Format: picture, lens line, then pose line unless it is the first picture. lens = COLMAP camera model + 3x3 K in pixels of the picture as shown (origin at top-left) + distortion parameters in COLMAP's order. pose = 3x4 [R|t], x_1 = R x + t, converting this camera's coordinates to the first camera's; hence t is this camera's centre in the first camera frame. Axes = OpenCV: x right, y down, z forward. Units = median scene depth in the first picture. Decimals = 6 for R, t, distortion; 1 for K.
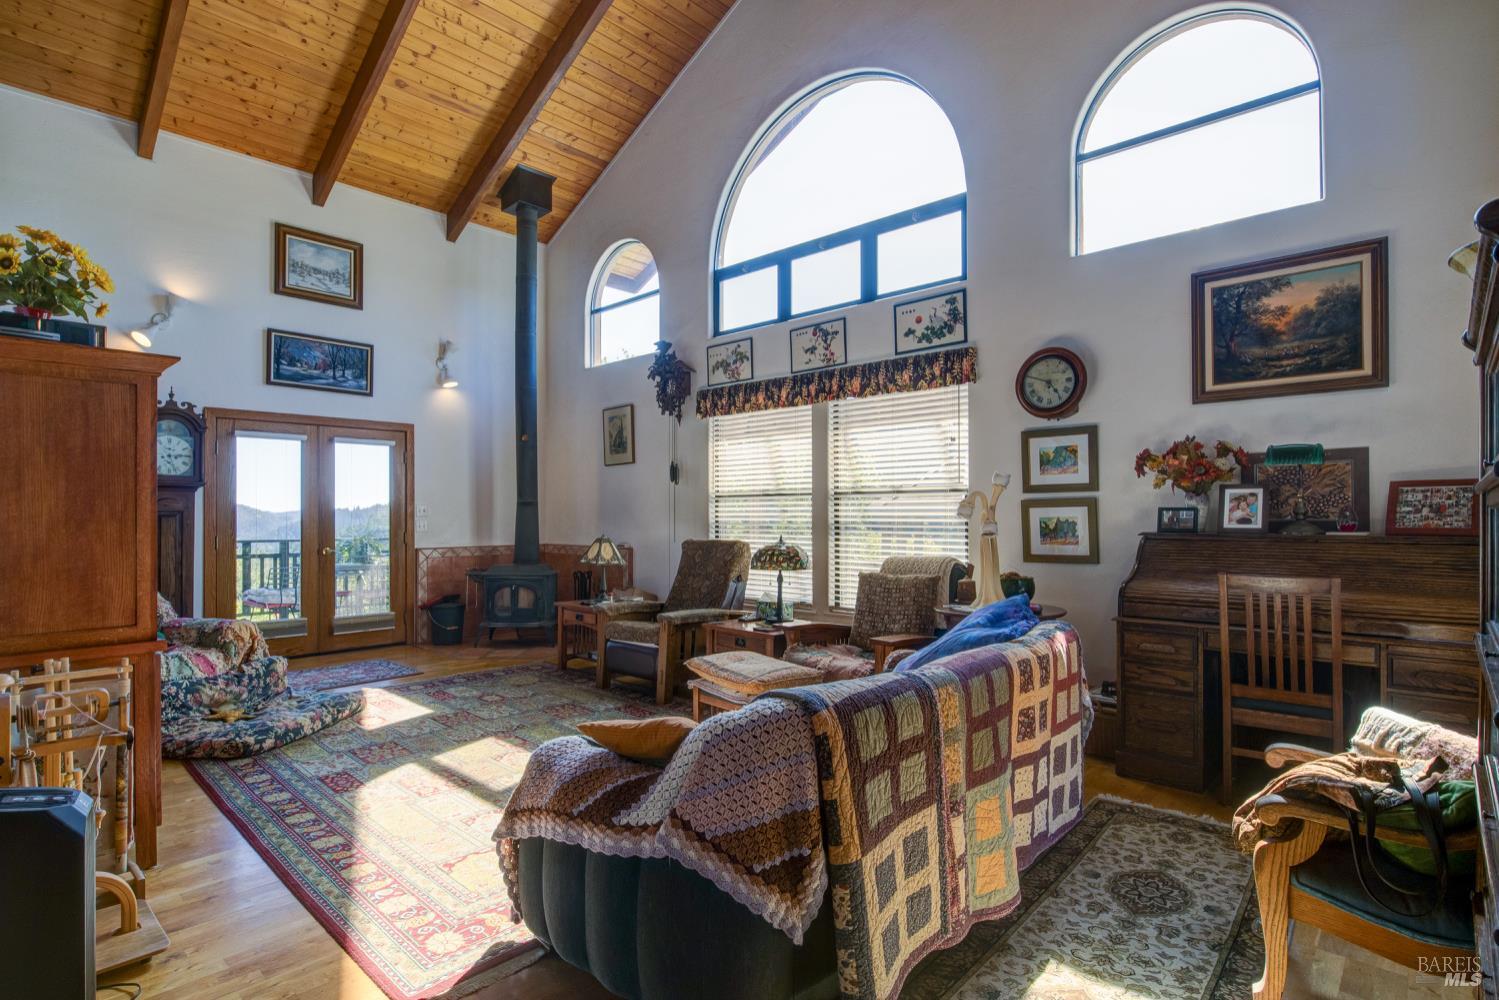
lens RADIAL K [[744.9, 0, 740.8], [0, 744.9, 507.7], [0, 0, 1]] dist [-0.002716, -0.001045]
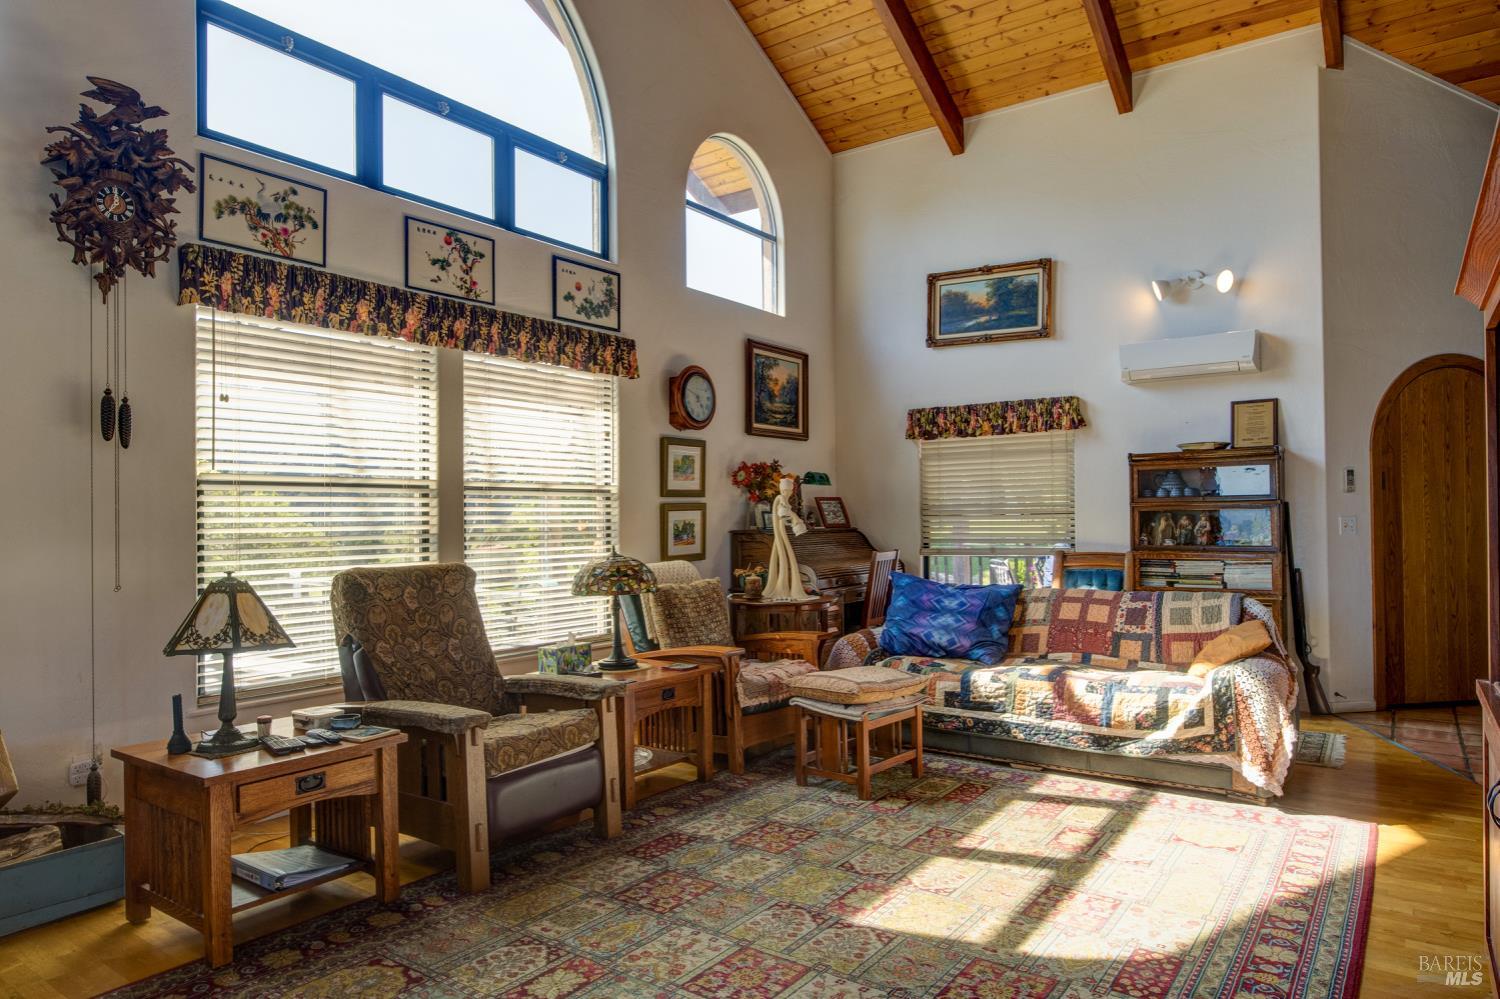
lens RADIAL K [[925.9, 0, 750.0], [0, 925.9, 499.5], [0, 0, 1]] dist [-0.003002, -0.000822]
pose [[-0.121126, 0.019563, 0.992444, -0.760747], [-0.003184, 0.999793, -0.020096, 0.007974], [-0.992632, -0.005594, -0.121039, 0.868756]]
